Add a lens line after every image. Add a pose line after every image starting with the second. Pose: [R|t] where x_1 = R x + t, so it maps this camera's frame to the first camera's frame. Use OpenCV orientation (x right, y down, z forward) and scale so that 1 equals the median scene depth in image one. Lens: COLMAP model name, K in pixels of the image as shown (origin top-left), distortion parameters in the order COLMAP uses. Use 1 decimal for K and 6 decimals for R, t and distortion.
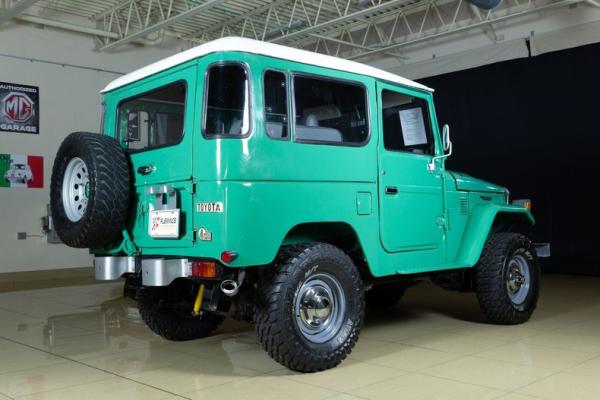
lens RADIAL K [[625.6, 0, 300.0], [0, 625.6, 200.0], [0, 0, 1]] dist [0.048645, -0.016472]
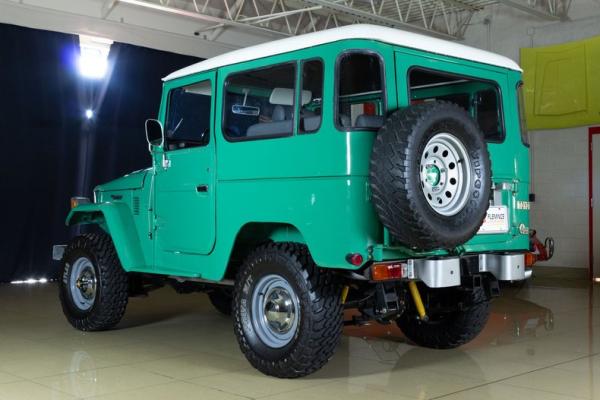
lens RADIAL K [[788.8, 0, 300.0], [0, 788.8, 200.0], [0, 0, 1]] dist [0.013504, -0.004574]
pose [[-0.007807, 0.036839, 0.999291, -1.363470], [-0.032281, 0.998791, -0.037072, 0.058447], [-0.999448, -0.032547, -0.006609, 1.215691]]
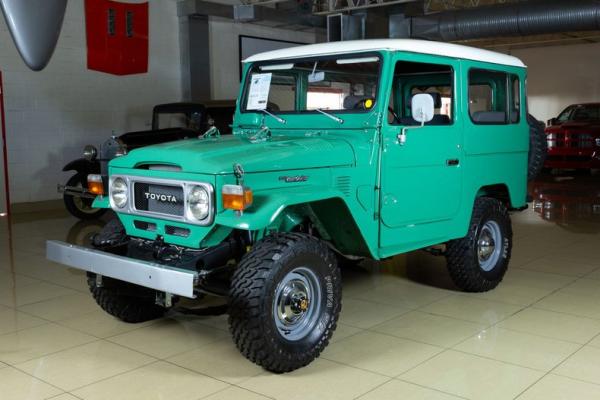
lens RADIAL K [[684.8, 0, 300.0], [0, 684.8, 200.0], [0, 0, 1]] dist [0.016799, 0.013804]
pose [[-0.993460, 0.039224, -0.107235, 0.296716], [0.030271, 0.996016, 0.083880, -0.045766], [0.110098, 0.080086, -0.990689, 2.571894]]
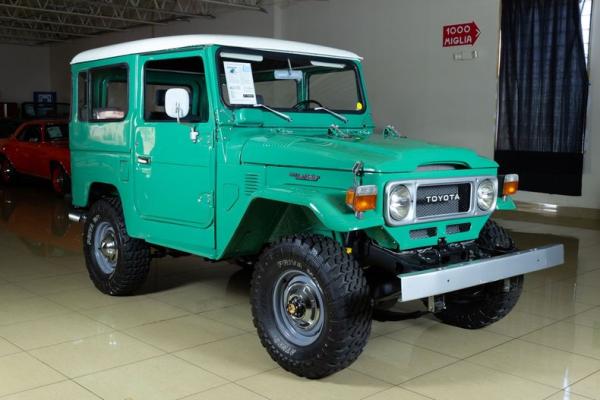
lens RADIAL K [[684.8, 0, 300.0], [0, 684.8, 200.0], [0, 0, 1]] dist [0.016799, 0.013804]
pose [[-0.001767, 0.126228, -0.992000, 1.365752], [0.017936, 0.991846, 0.126176, -0.095242], [0.999838, -0.017569, -0.004017, 1.341244]]
